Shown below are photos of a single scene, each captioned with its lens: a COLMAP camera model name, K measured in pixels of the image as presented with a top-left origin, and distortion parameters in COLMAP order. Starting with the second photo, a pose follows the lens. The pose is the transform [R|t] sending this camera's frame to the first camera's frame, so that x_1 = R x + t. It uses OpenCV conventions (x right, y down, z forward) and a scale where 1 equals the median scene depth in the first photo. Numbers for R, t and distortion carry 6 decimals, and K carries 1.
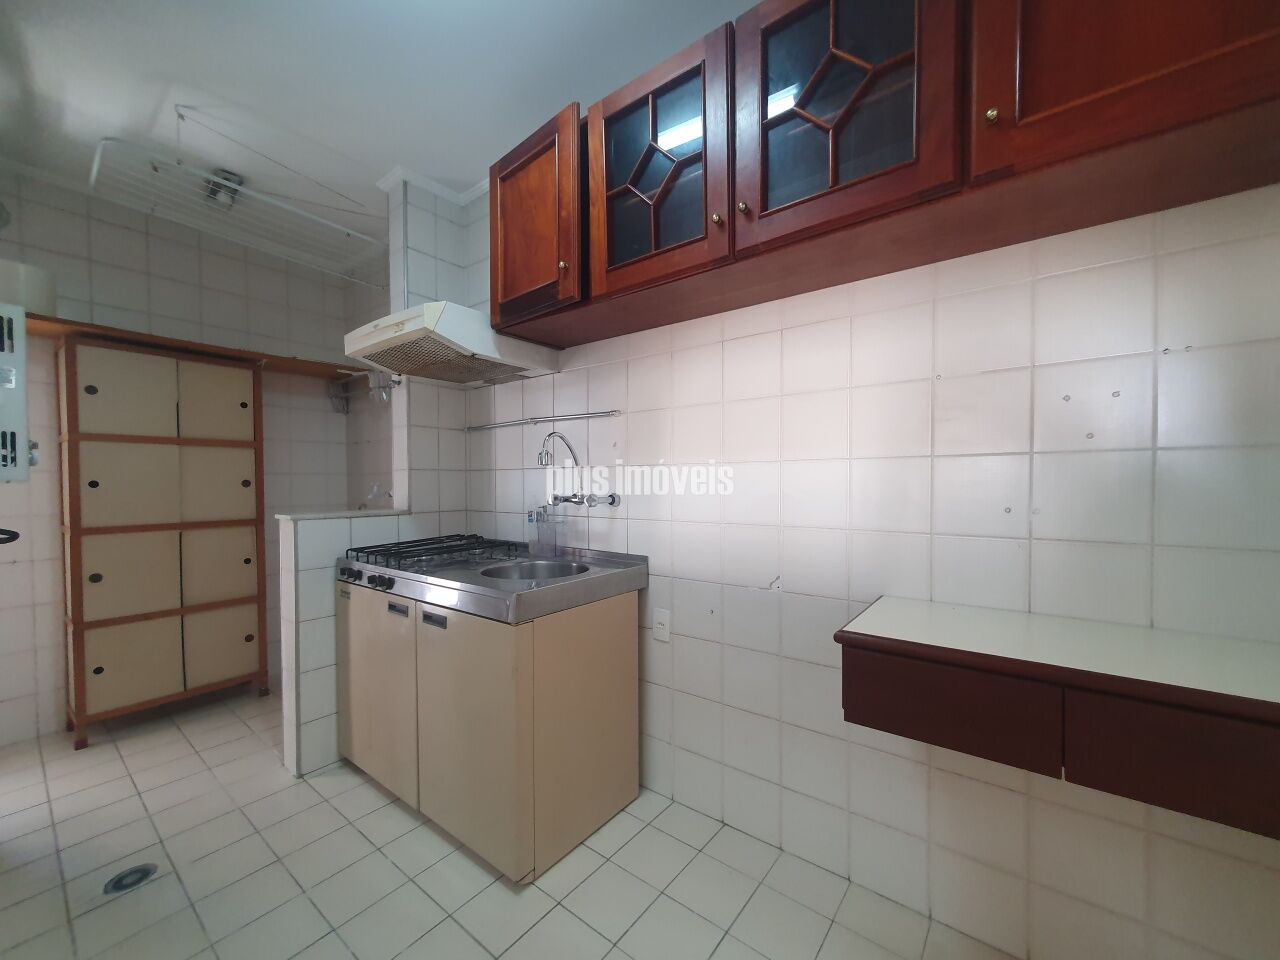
lens RADIAL K [[505.9, 0, 641.2], [0, 505.9, 493.7], [0, 0, 1]] dist [-0.000230, 0.003546]
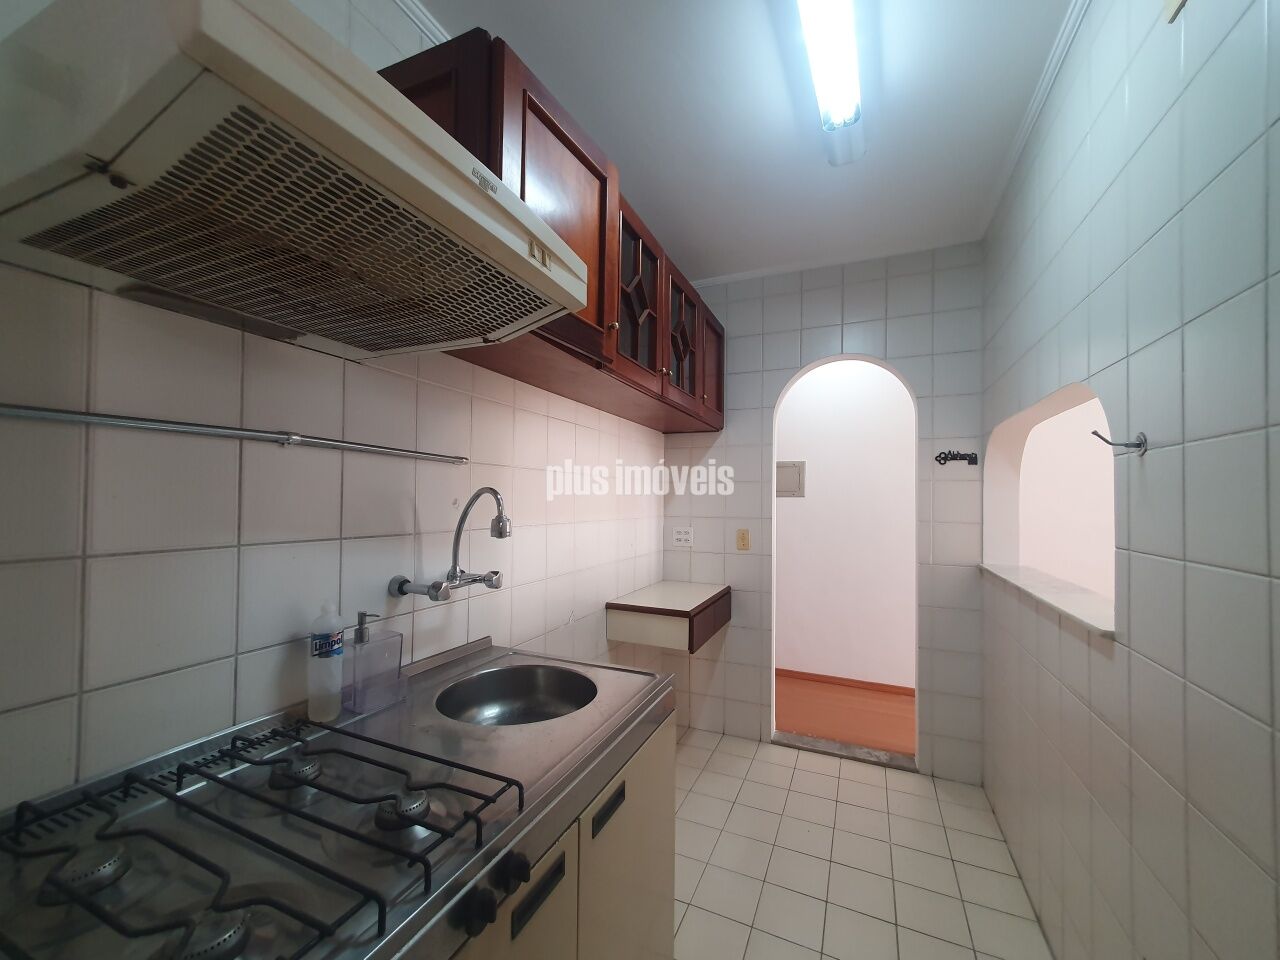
lens RADIAL K [[505.9, 0, 641.2], [0, 505.9, 493.7], [0, 0, 1]] dist [-0.000230, 0.003546]
pose [[-0.242071, 0.016381, 0.970120, -0.751402], [0.010495, 0.999843, -0.014264, -0.085613], [-0.970202, 0.006729, -0.242205, 0.822151]]
